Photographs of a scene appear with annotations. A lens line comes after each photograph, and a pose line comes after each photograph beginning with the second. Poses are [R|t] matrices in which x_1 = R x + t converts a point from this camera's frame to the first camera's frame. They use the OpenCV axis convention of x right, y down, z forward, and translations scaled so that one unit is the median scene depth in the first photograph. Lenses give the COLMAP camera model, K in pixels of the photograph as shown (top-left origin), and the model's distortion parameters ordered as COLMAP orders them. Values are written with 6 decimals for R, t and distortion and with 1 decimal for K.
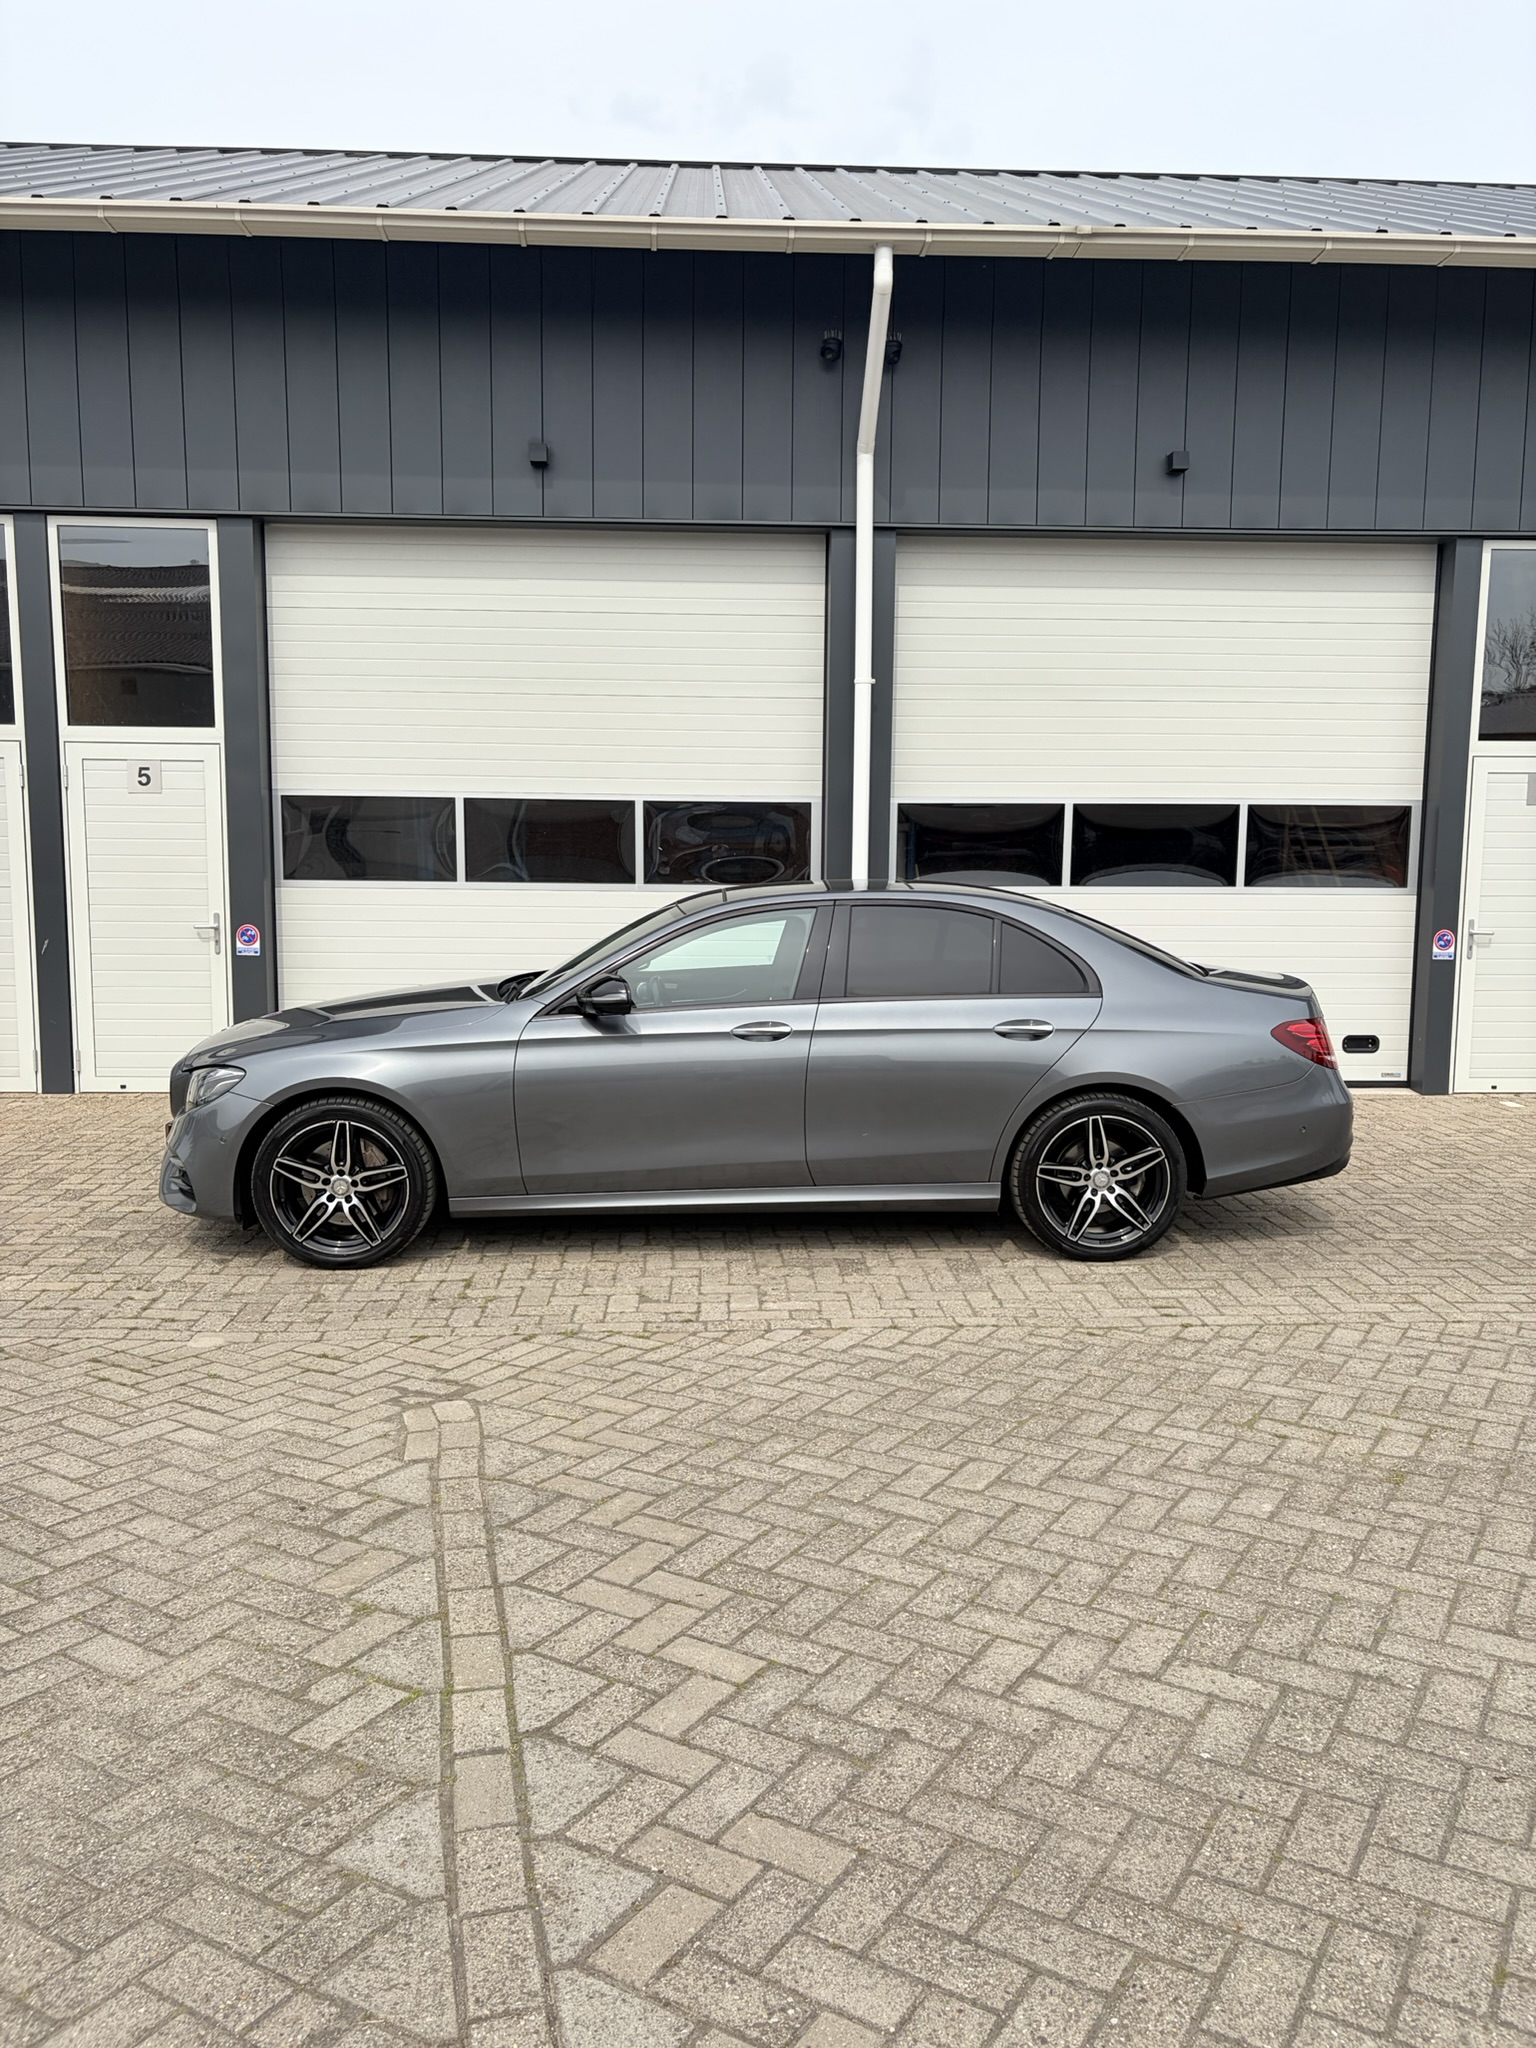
lens RADIAL K [[1540.5, 0, 757.4], [0, 1540.5, 1012.5], [0, 0, 1]] dist [-0.000942, -0.002023]
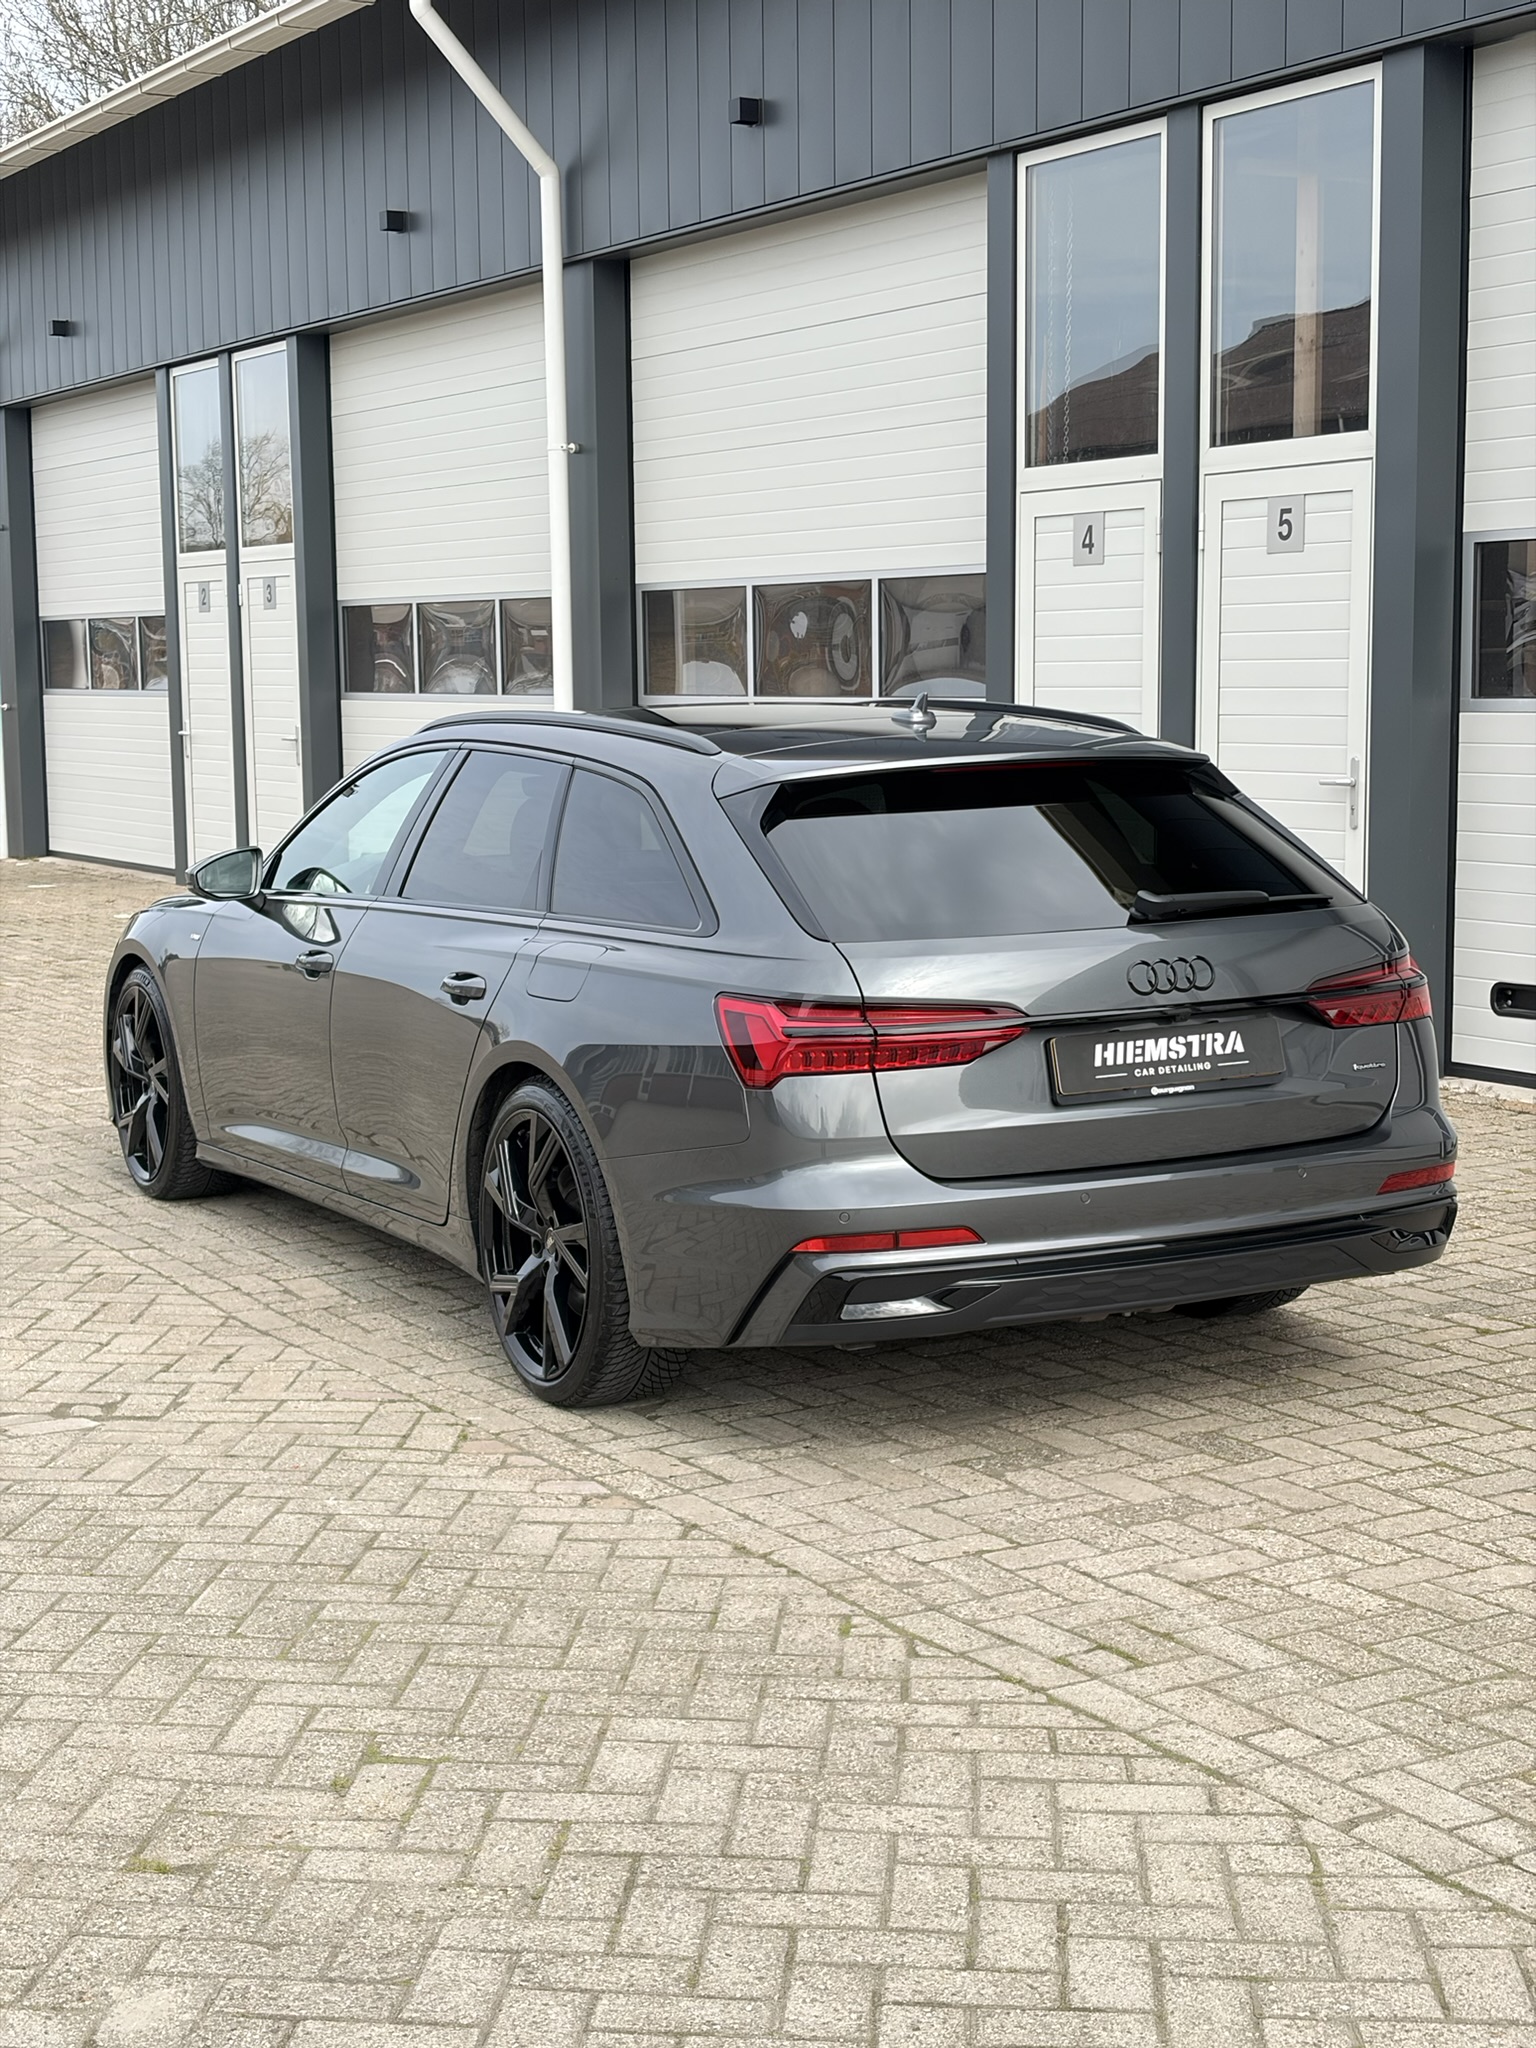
lens RADIAL K [[2949.1, 0, 768.0], [0, 2949.1, 1024.0], [0, 0, 1]] dist [0.095654, -0.096104]
pose [[0.502928, 0.100907, -0.858418, 0.521778], [-0.073149, 0.994568, 0.074055, -0.029857], [0.861228, 0.025548, 0.507577, 0.246796]]
